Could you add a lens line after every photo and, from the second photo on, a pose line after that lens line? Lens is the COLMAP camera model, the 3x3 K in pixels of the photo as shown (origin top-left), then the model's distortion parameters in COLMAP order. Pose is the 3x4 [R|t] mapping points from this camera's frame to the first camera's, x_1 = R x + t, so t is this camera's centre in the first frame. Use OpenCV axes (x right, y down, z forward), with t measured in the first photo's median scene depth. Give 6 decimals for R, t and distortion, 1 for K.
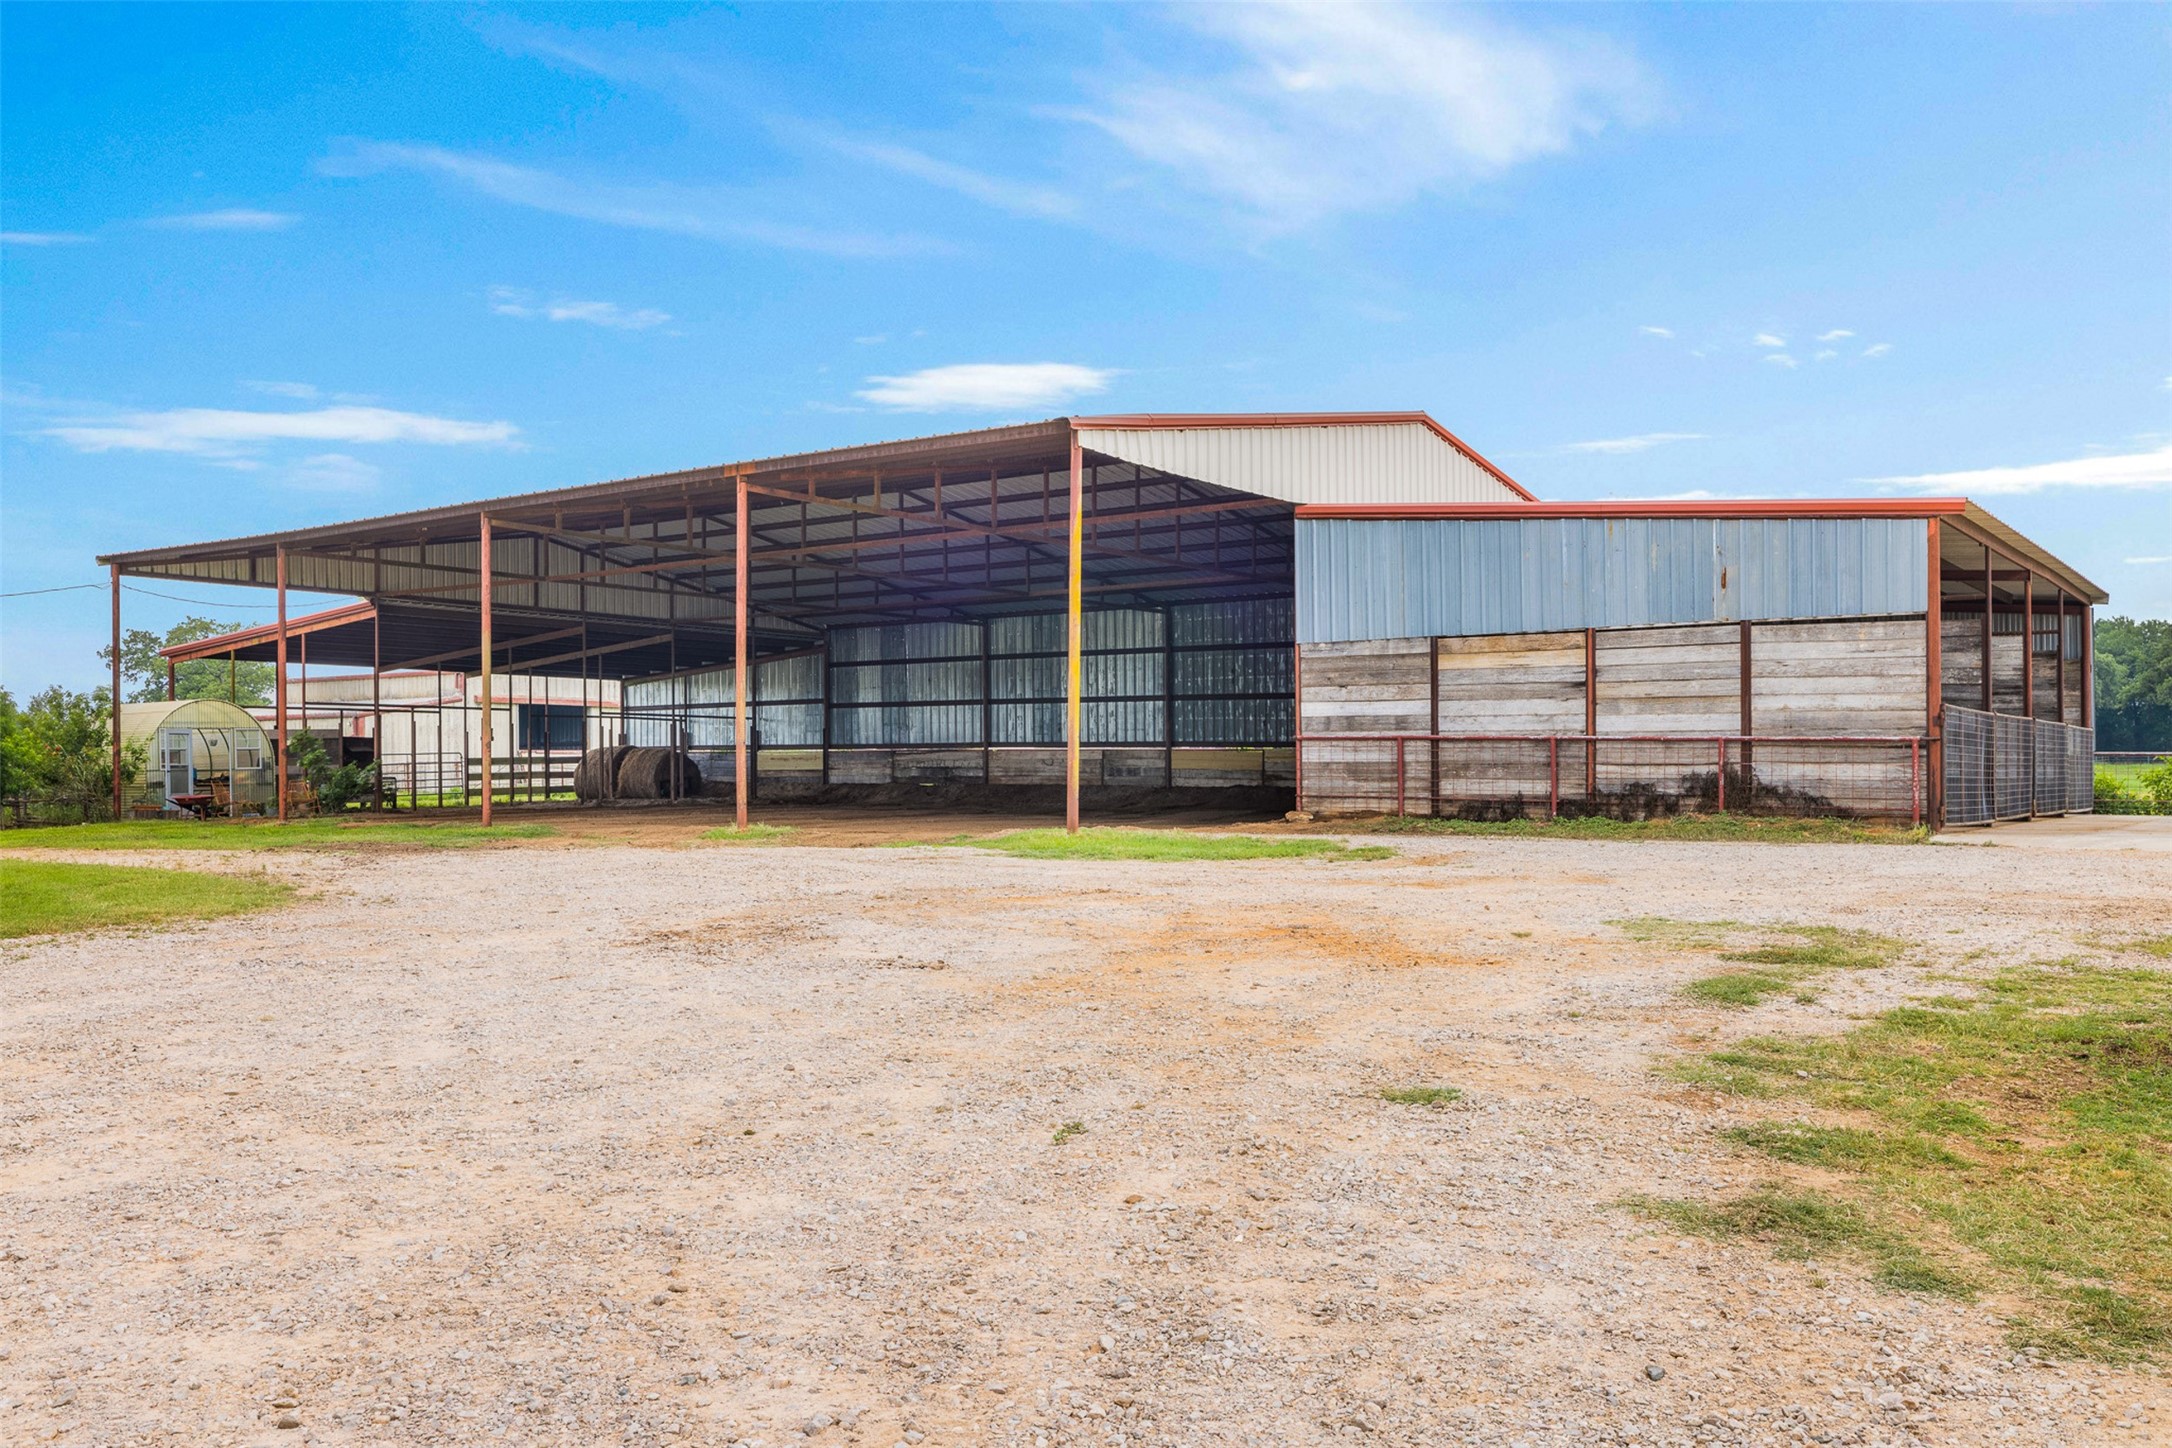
lens RADIAL K [[1813.8, 0, 1121.7], [0, 1813.8, 788.9], [0, 0, 1]] dist [-0.002230, 0.003437]
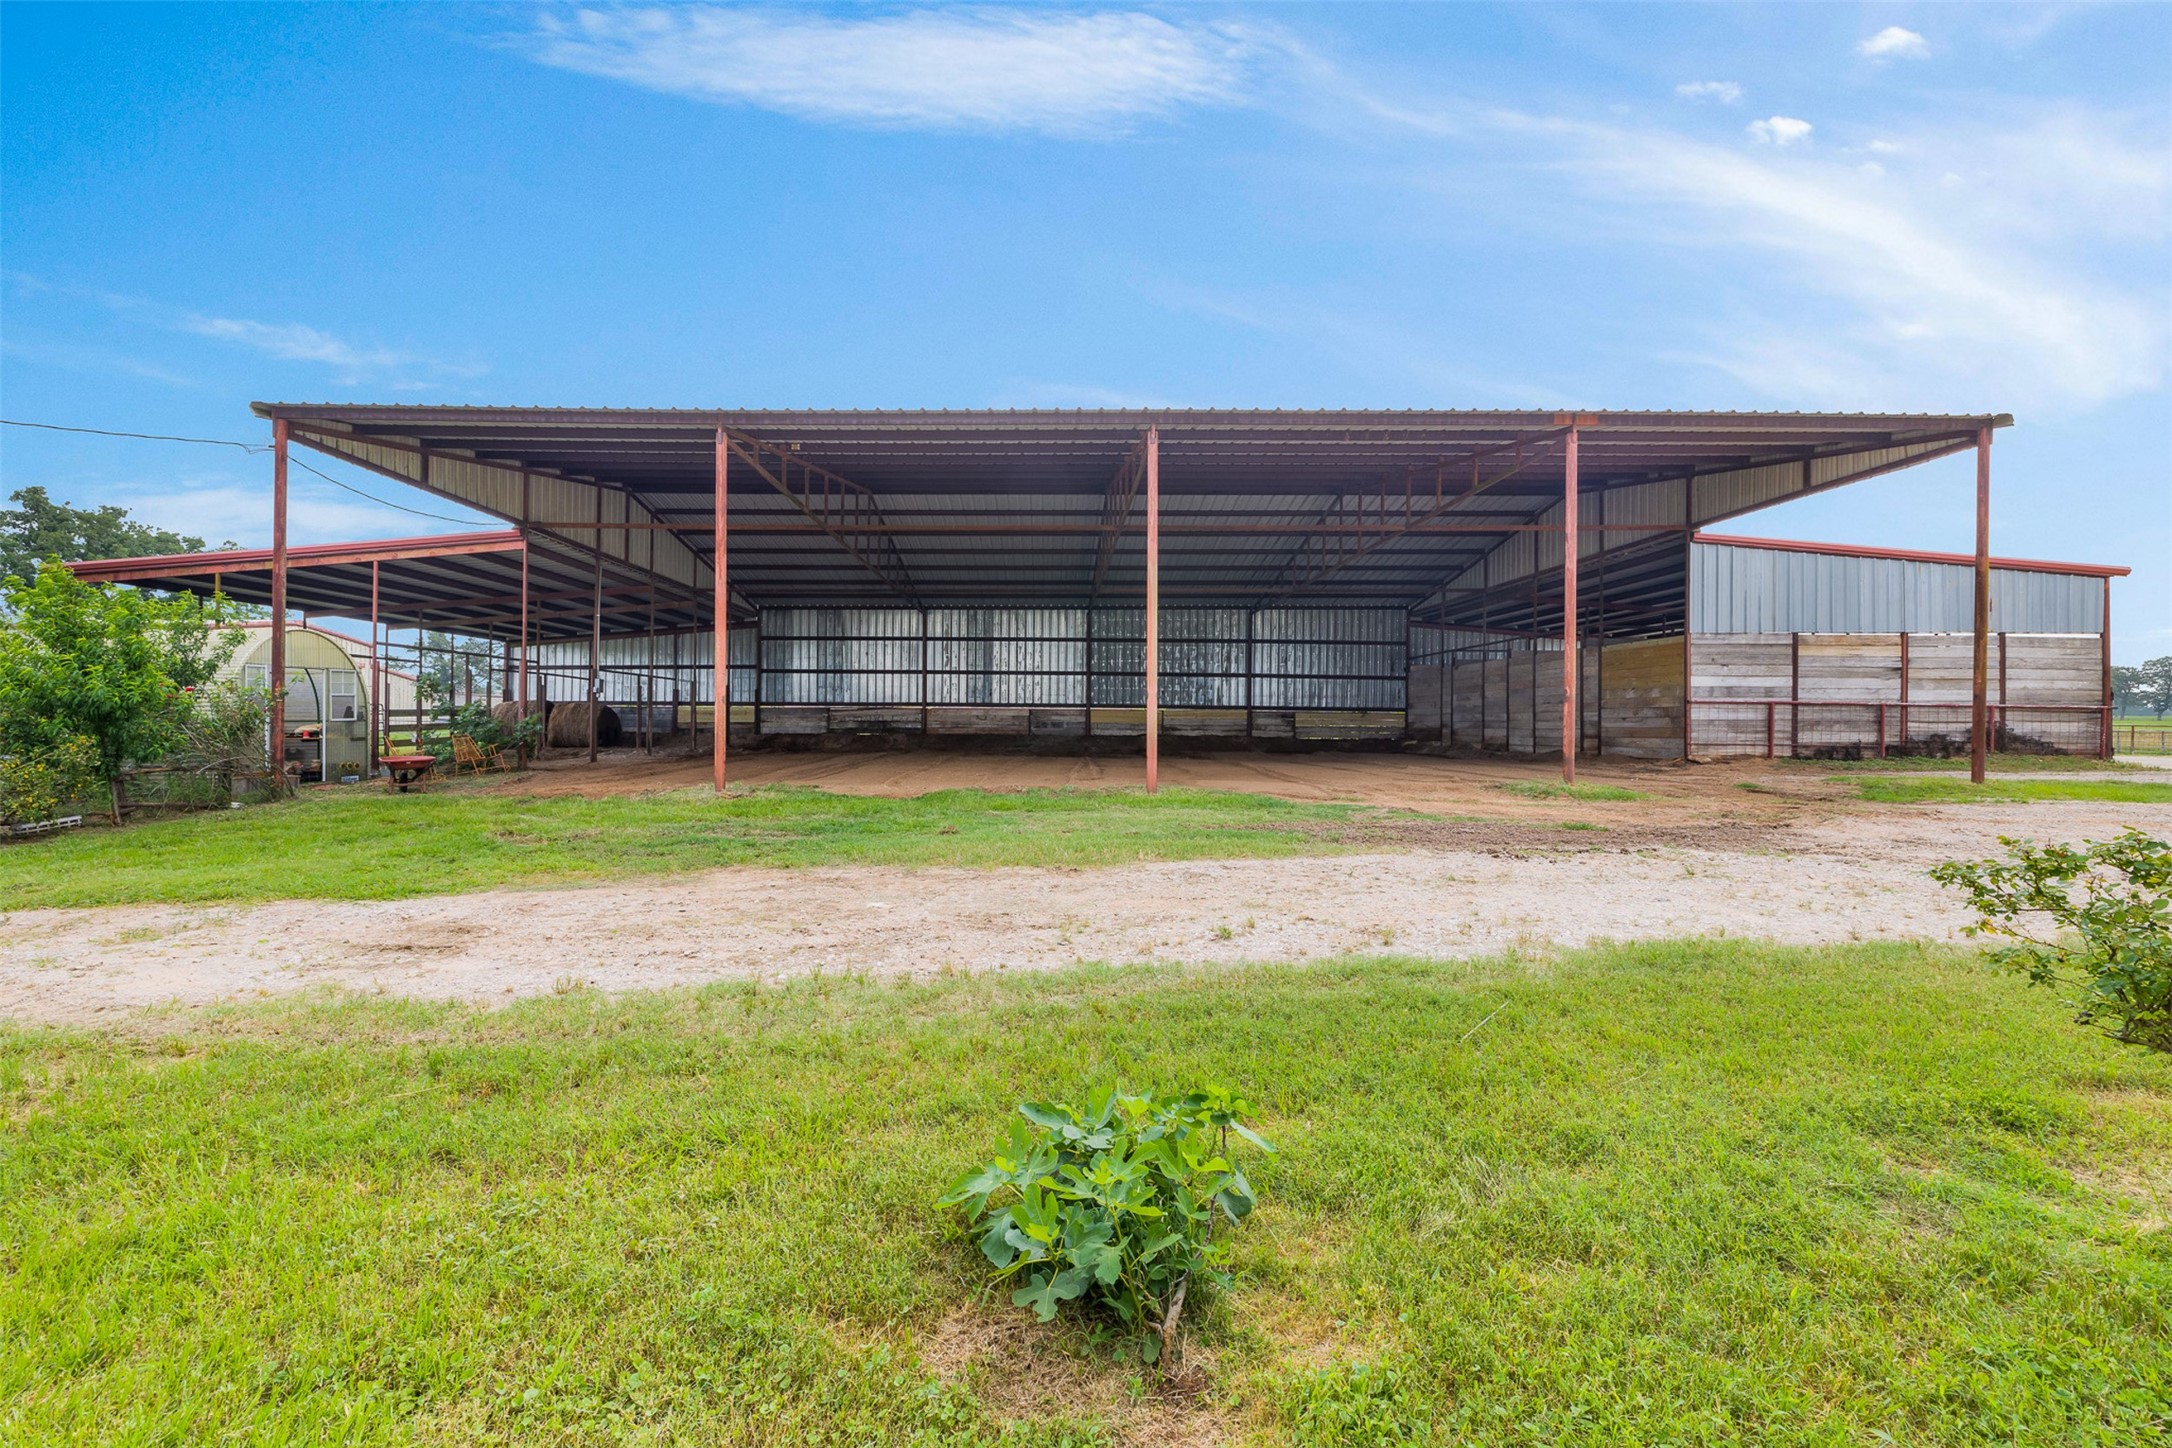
lens RADIAL K [[900.5, 0, 1085.3], [0, 900.5, 722.7], [0, 0, 1]] dist [0.003221, 0.000259]
pose [[0.805593, 0.002626, 0.592463, -0.692589], [0.003589, 0.999950, -0.009311, -0.007646], [-0.592458, 0.009628, 0.805544, 0.740648]]
